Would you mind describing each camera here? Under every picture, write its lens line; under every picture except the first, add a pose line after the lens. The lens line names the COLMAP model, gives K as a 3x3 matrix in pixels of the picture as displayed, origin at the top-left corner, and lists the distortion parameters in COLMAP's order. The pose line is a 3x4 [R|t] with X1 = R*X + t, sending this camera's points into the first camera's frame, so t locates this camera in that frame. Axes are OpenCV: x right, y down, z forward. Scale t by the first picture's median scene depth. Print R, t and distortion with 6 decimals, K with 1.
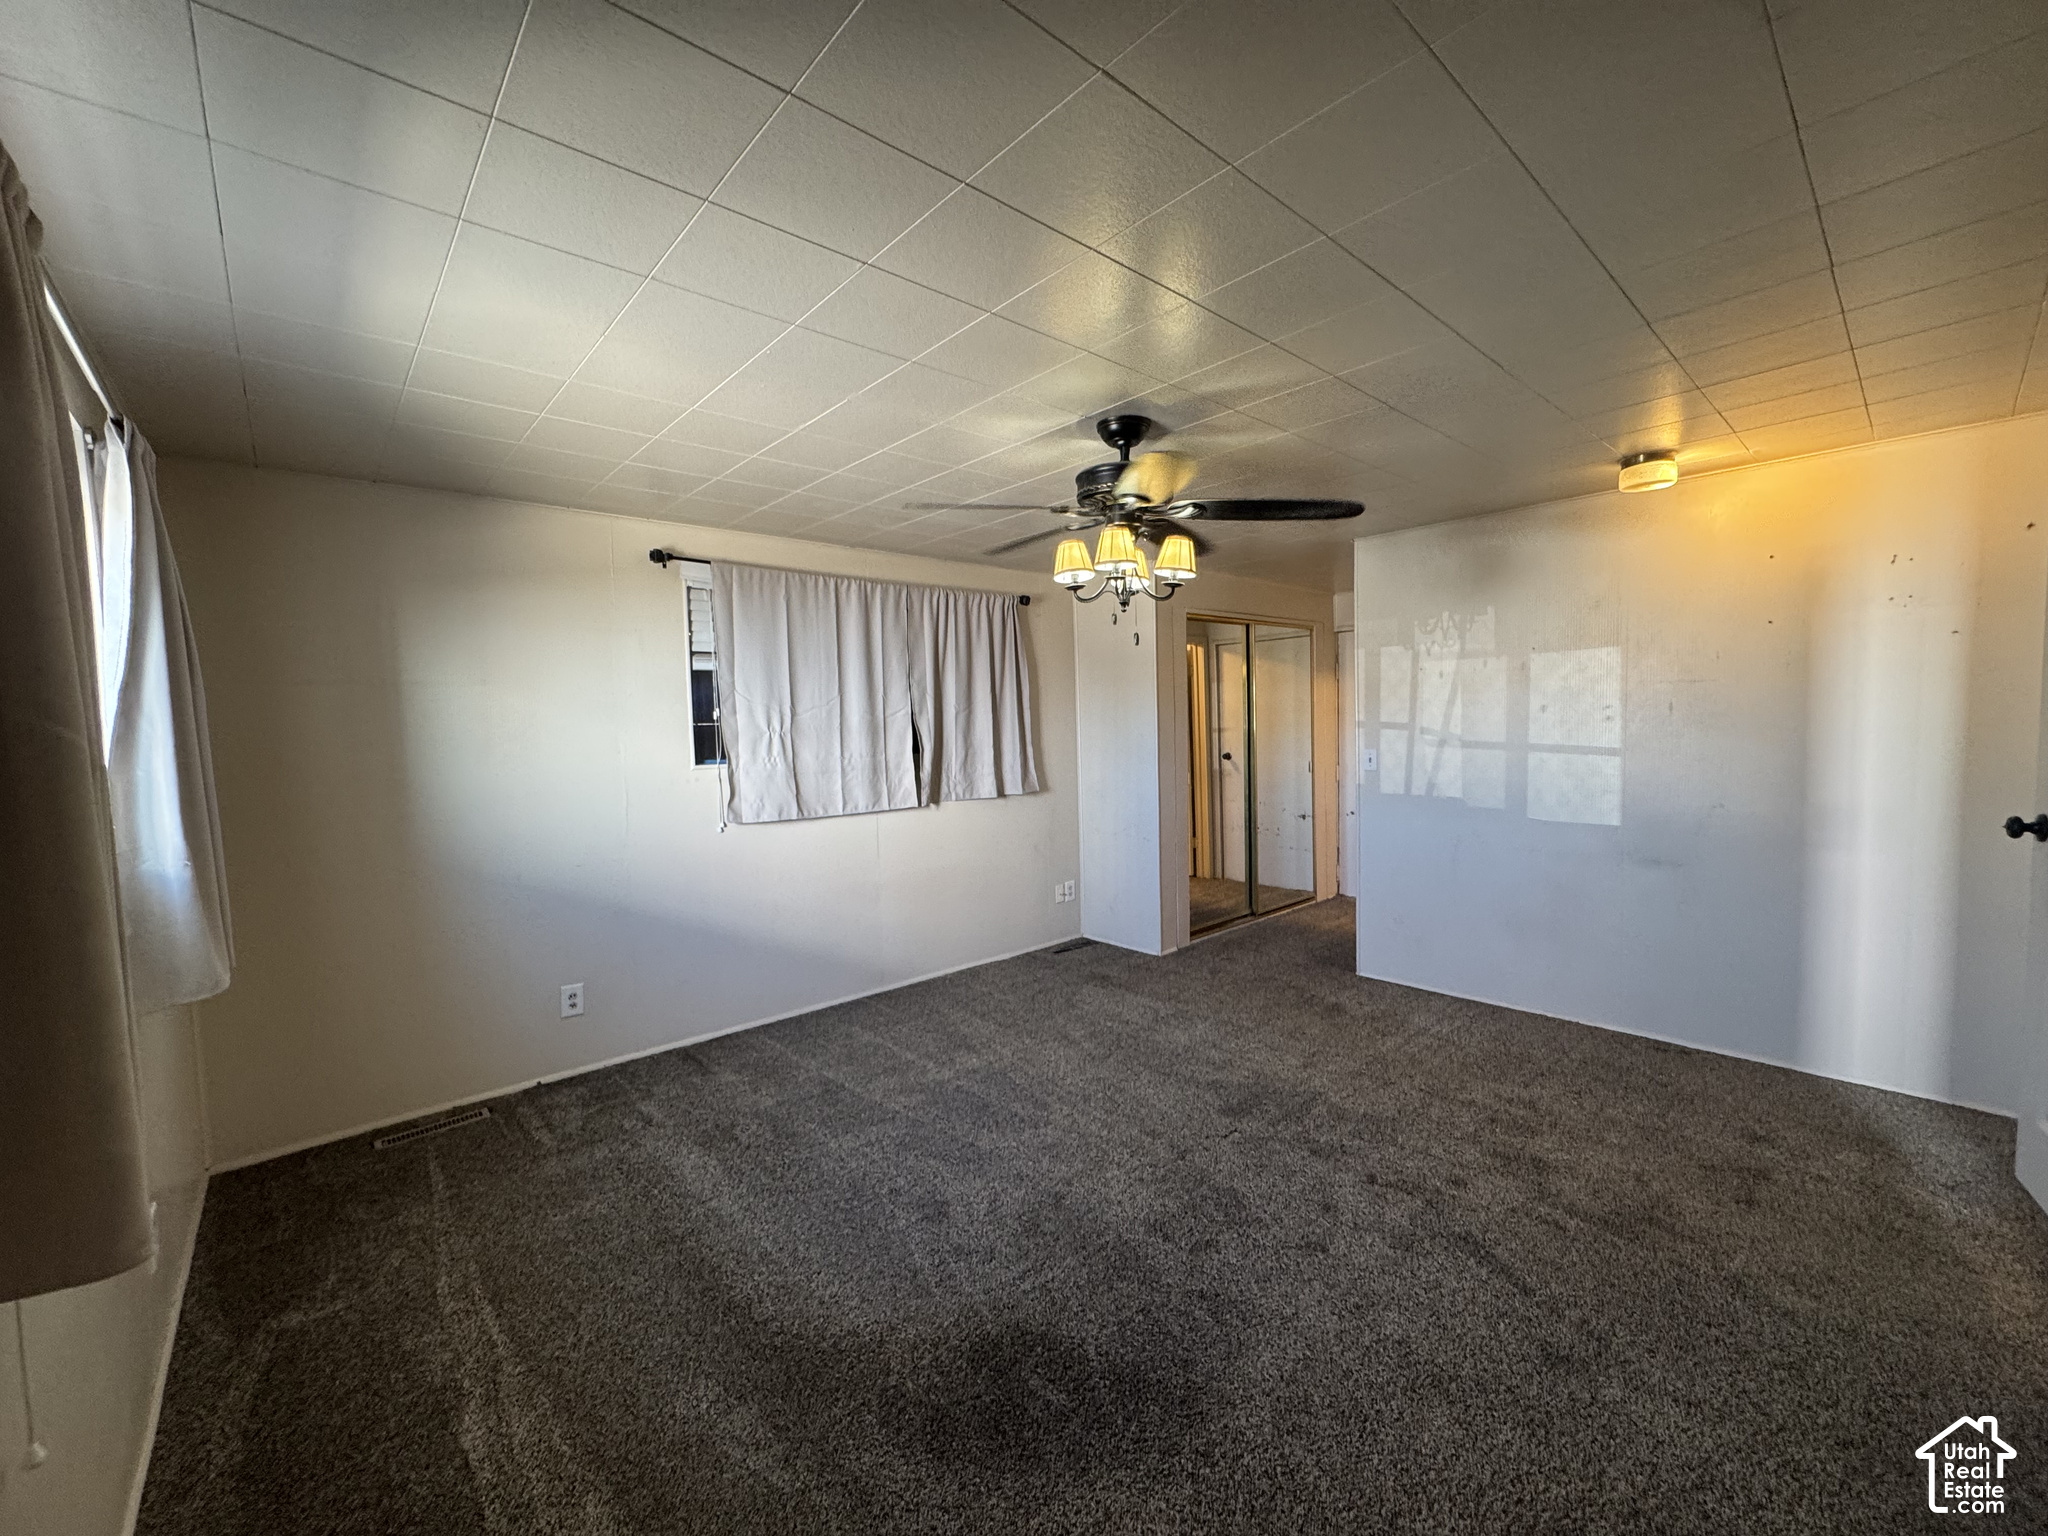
lens RADIAL K [[817.3, 0, 1024.6], [0, 817.3, 769.2], [0, 0, 1]] dist [-0.004281, 0.000777]
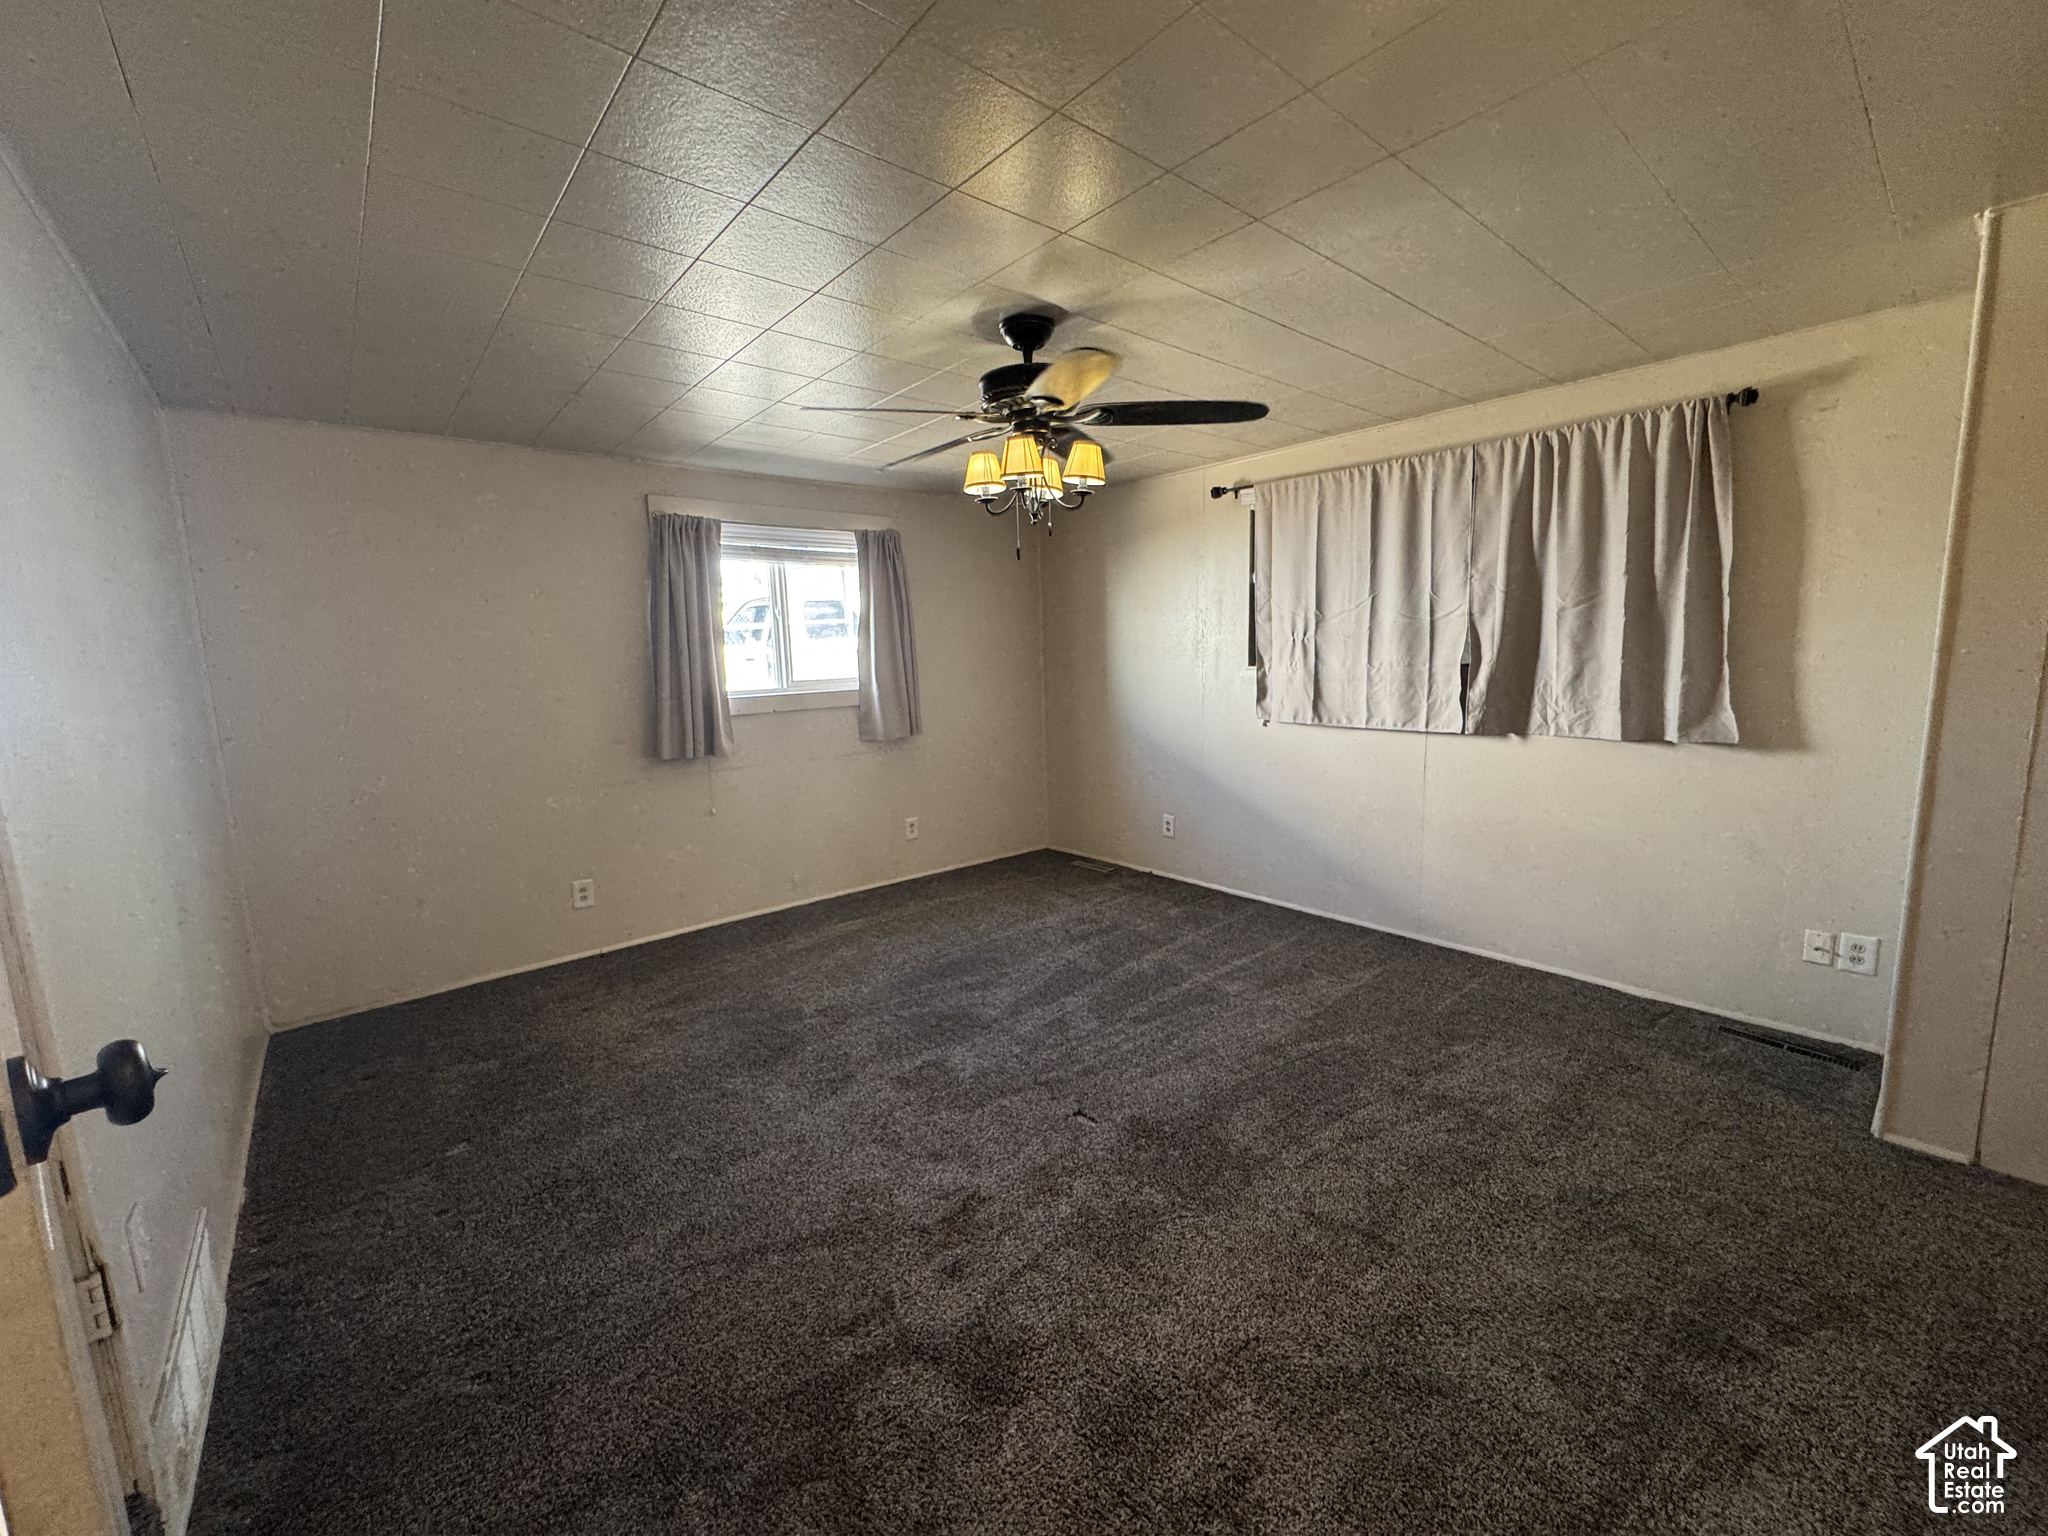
lens RADIAL K [[817.3, 0, 1024.5], [0, 817.3, 770.3], [0, 0, 1]] dist [-0.004281, 0.000777]
pose [[-0.016494, 0.169958, -0.985313, 0.732023], [-0.033471, 0.984801, 0.170430, -0.043619], [0.999304, 0.035790, -0.010554, 0.649907]]
